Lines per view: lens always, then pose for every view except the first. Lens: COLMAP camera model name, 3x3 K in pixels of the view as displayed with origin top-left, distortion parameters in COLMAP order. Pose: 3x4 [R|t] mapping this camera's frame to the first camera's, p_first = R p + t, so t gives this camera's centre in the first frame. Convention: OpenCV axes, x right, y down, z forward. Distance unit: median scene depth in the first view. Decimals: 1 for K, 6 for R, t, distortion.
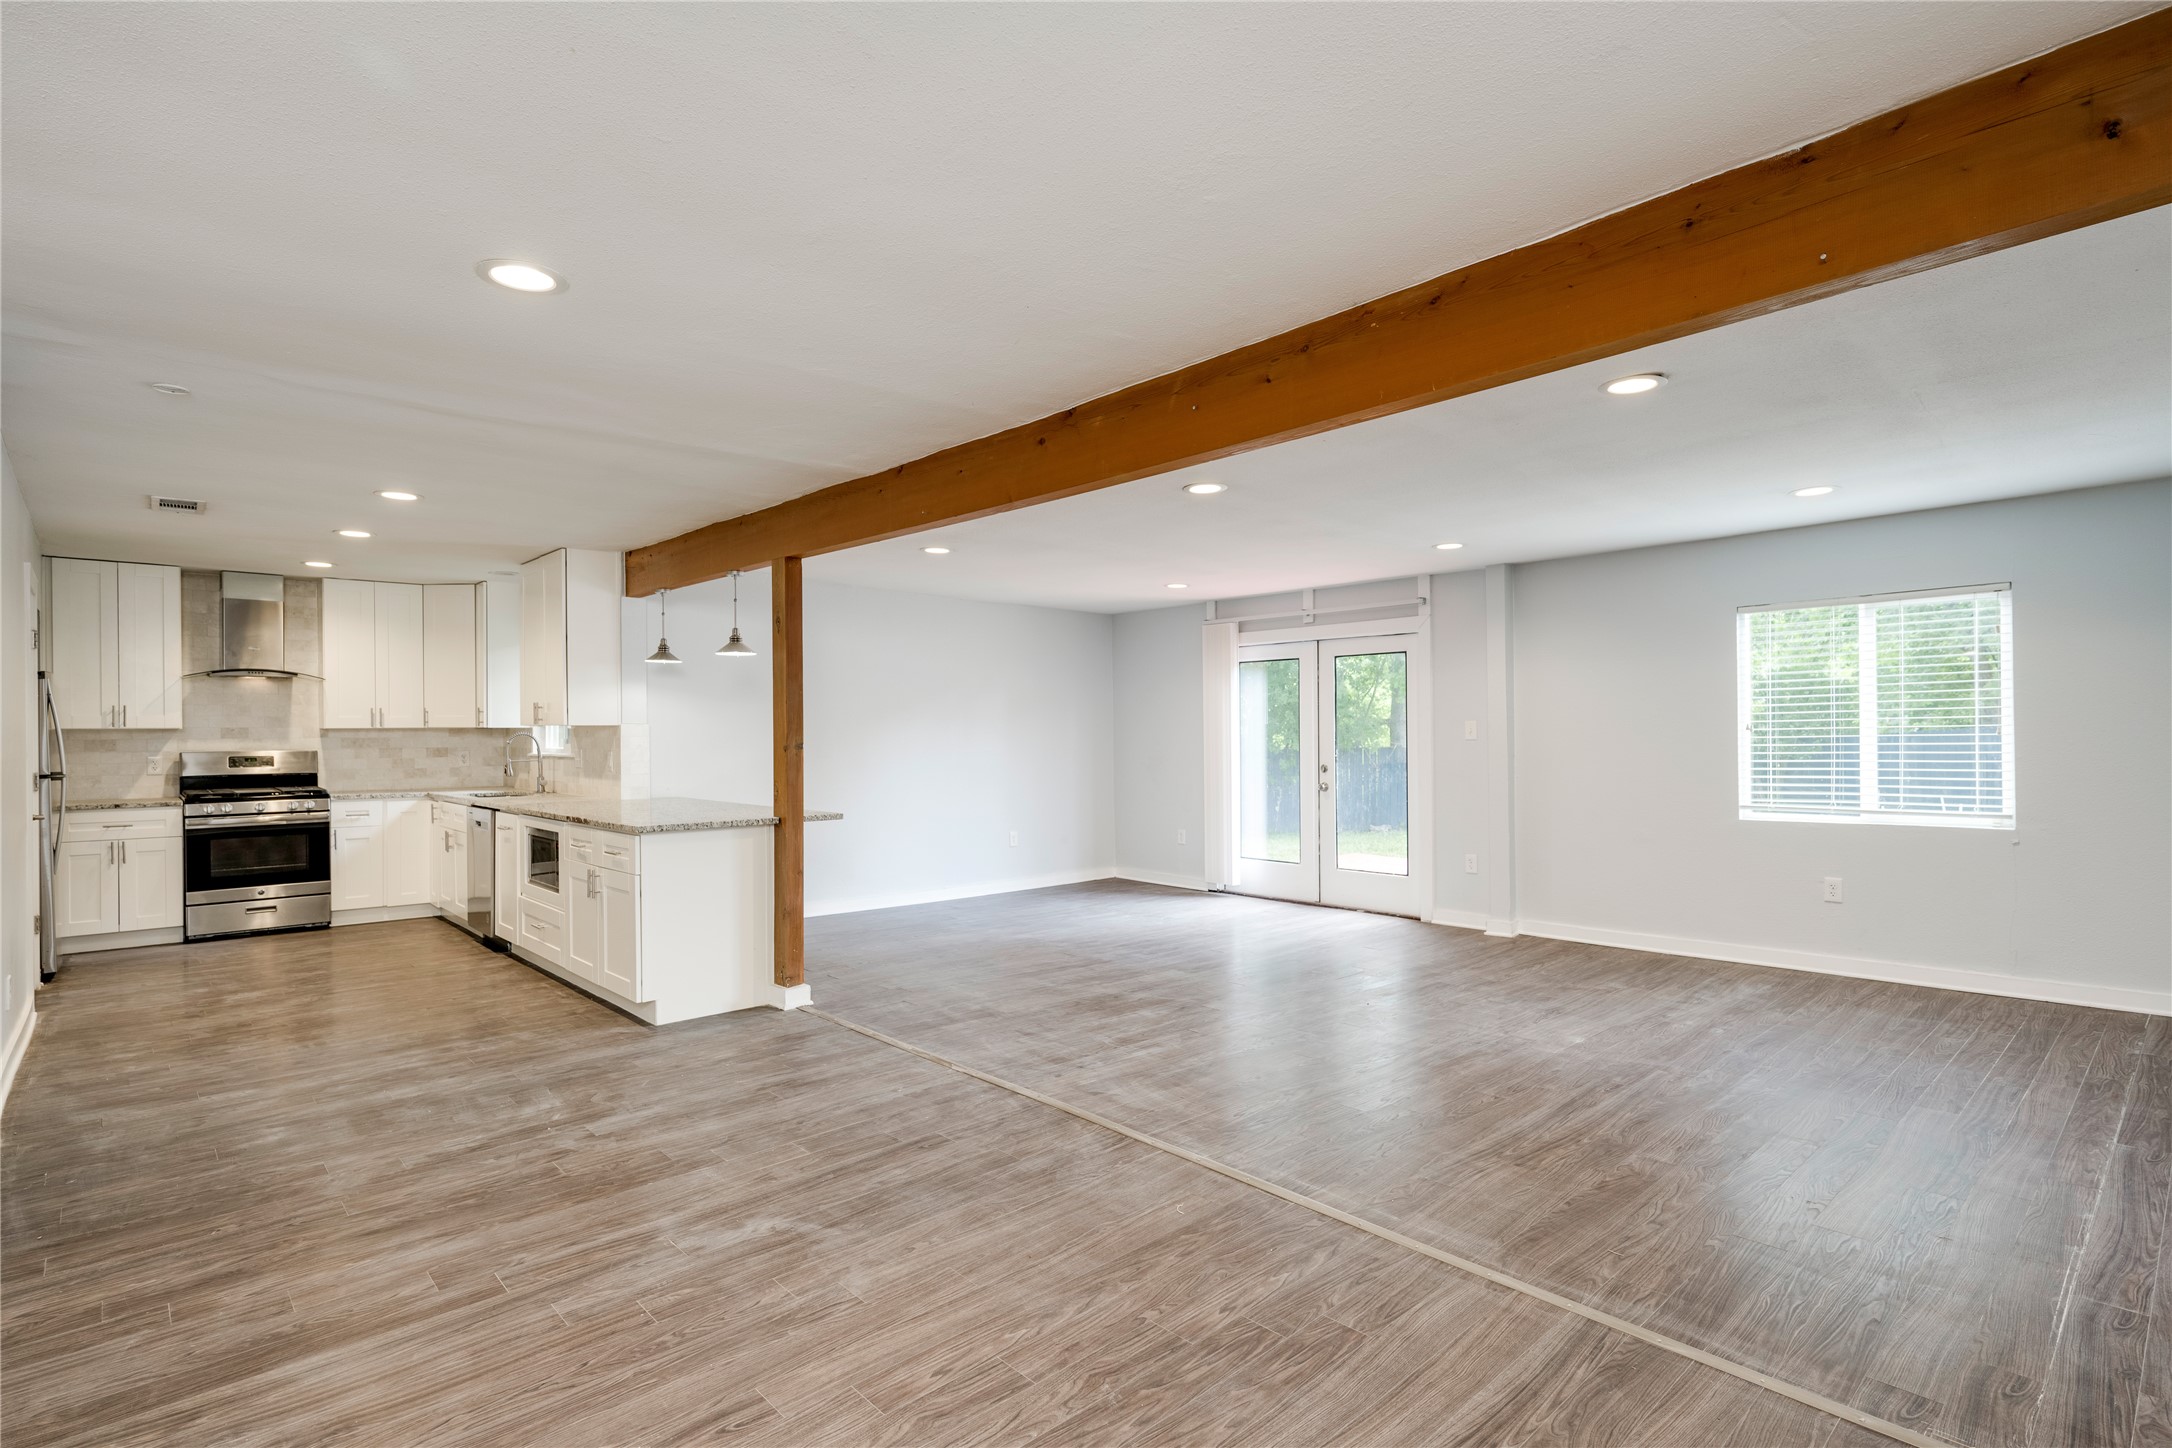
lens RADIAL K [[1060.7, 0, 1089.9], [0, 1060.7, 734.0], [0, 0, 1]] dist [-0.000999, 0.000087]
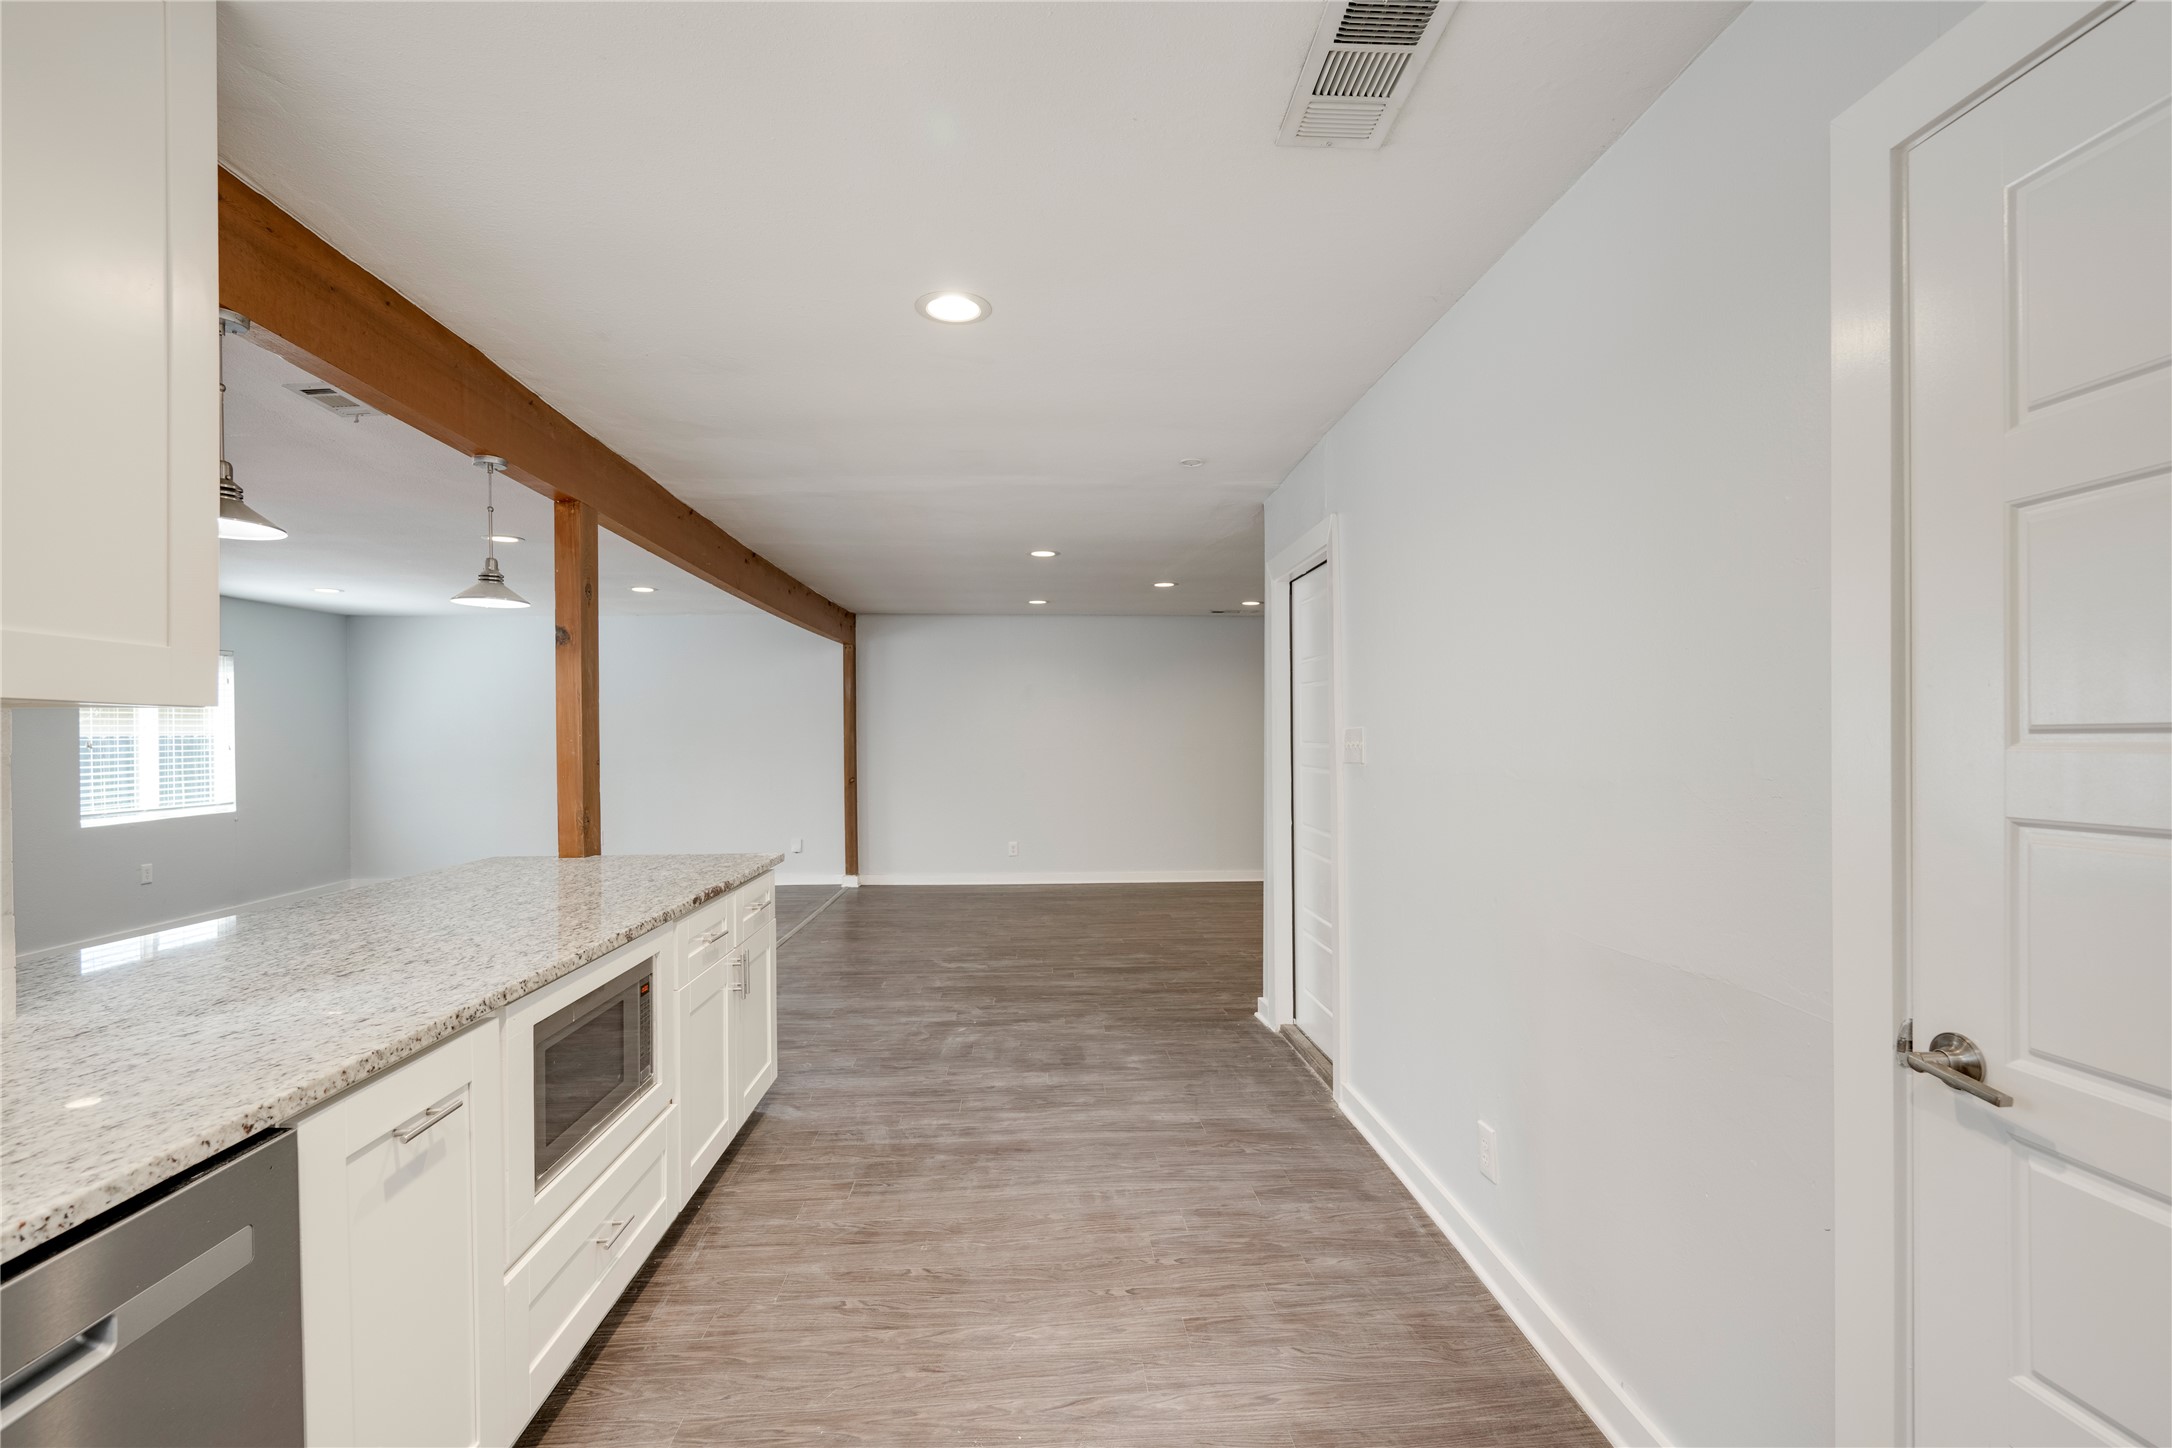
lens RADIAL K [[969.6, 0, 1085.5], [0, 969.6, 745.8], [0, 0, 1]] dist [-0.001952, 0.000599]
pose [[-0.773036, 0.006020, 0.634333, -0.758310], [0.012361, 0.999908, 0.005574, 0.001635], [-0.634242, 0.012150, -0.773039, 0.999416]]
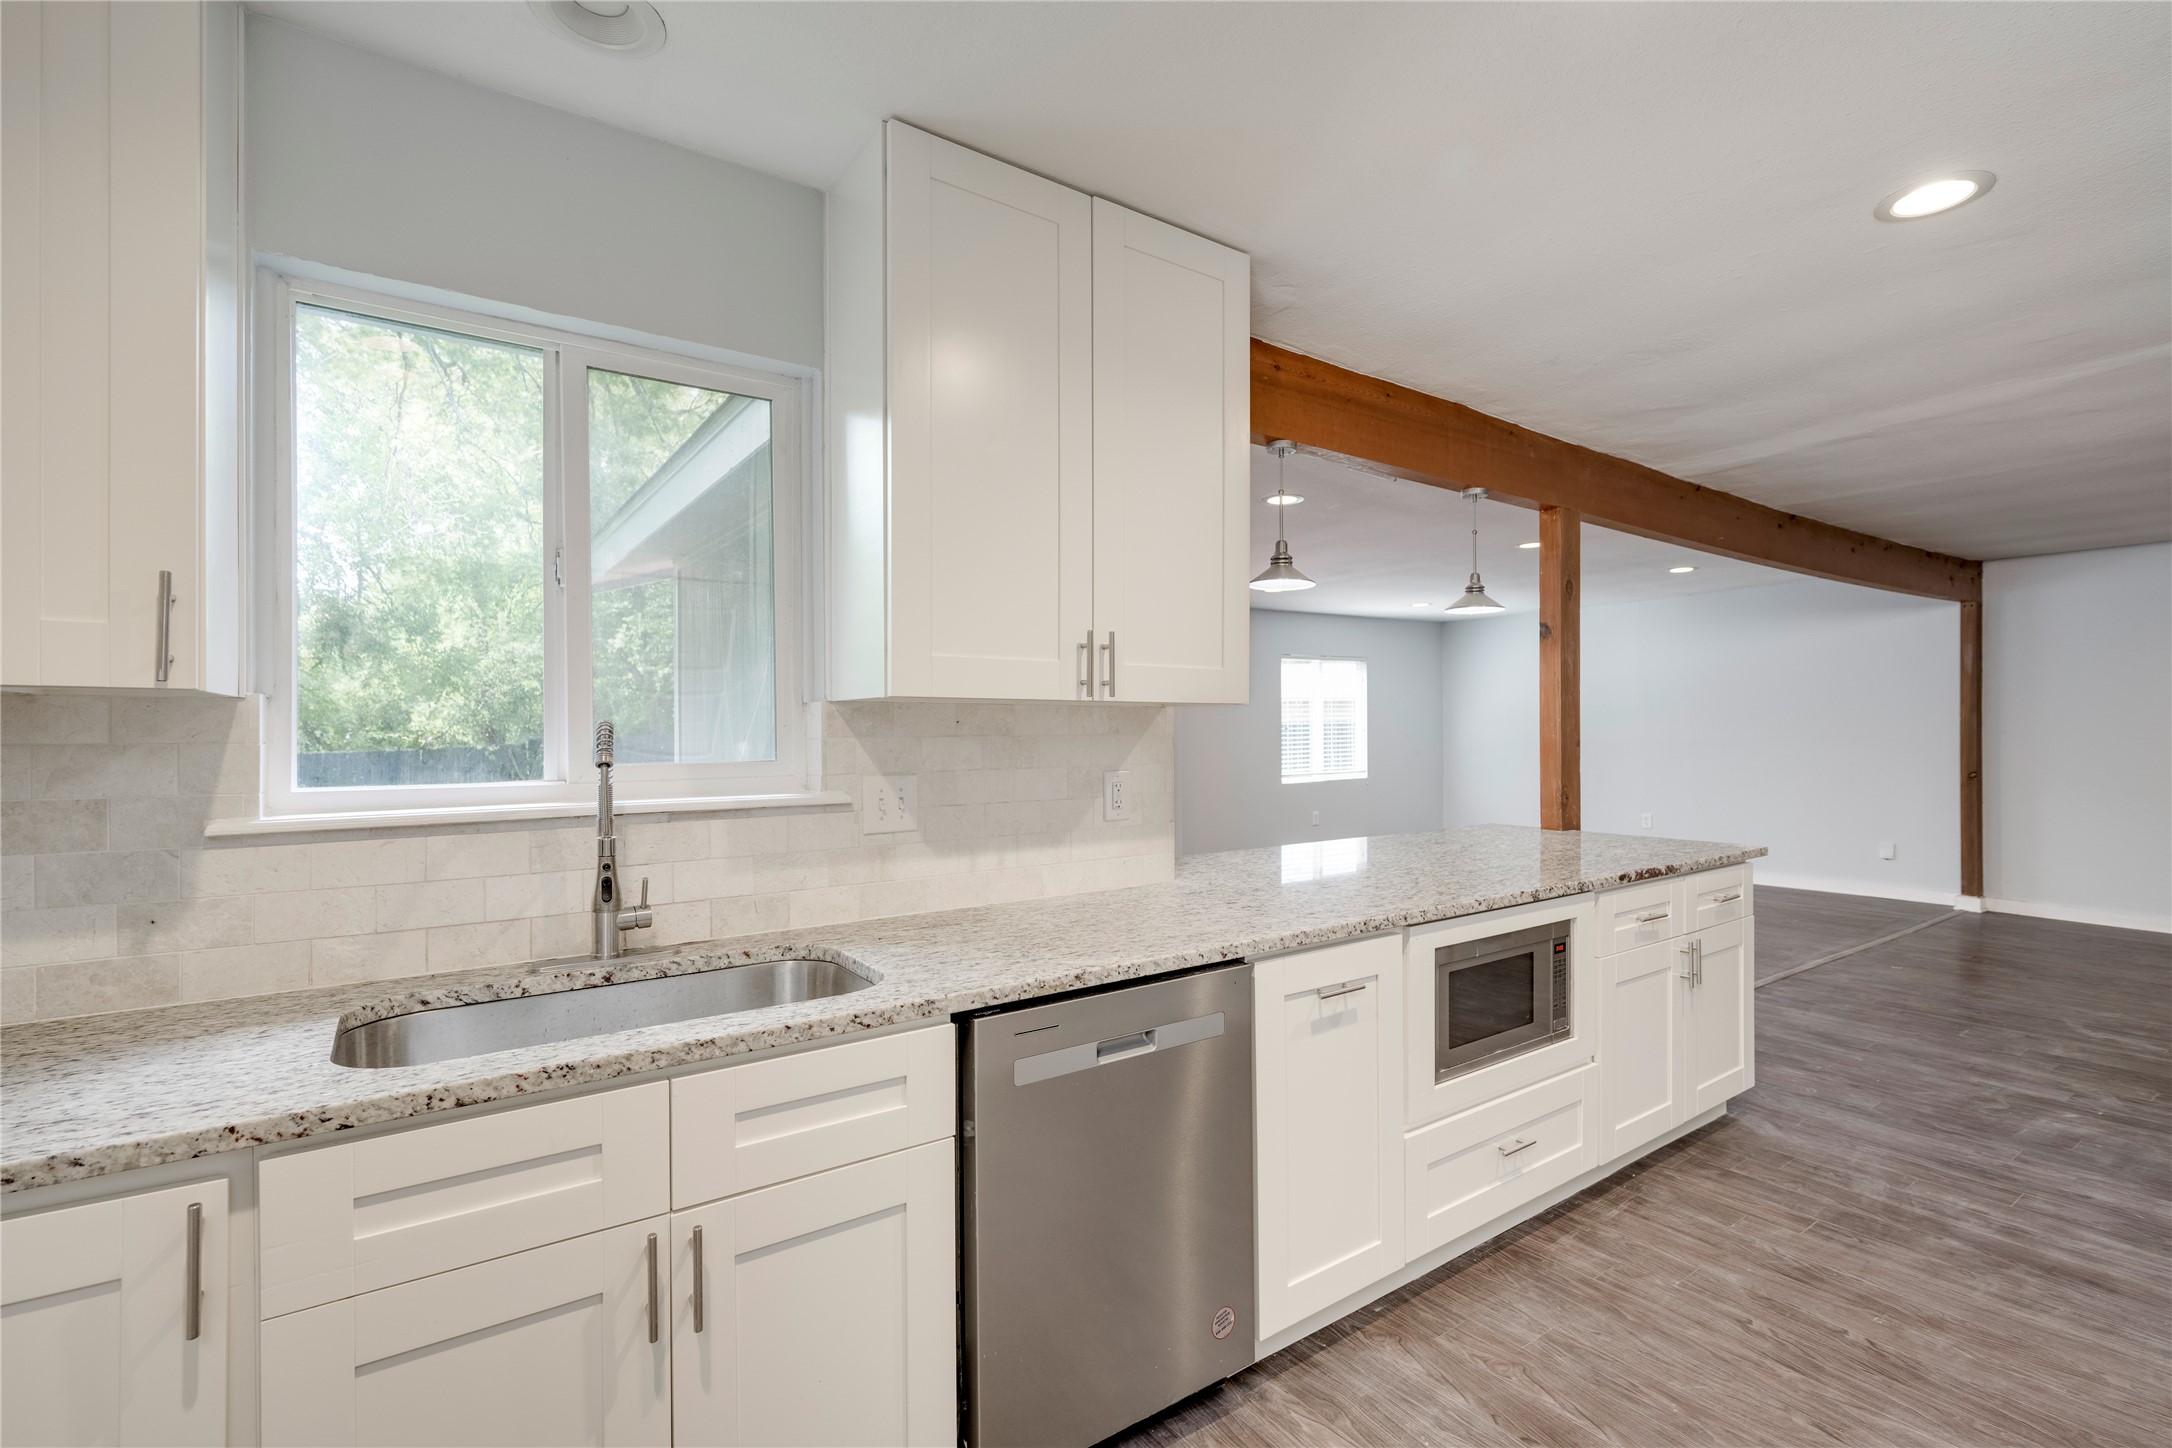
lens RADIAL K [[969.6, 0, 1101.6], [0, 969.6, 734.1], [0, 0, 1]] dist [-0.001952, 0.000599]
pose [[0.136185, -0.000501, 0.990683, -0.822205], [0.006842, 0.999977, -0.000435, 0.002386], [-0.990660, 0.006837, 0.136185, 0.960267]]
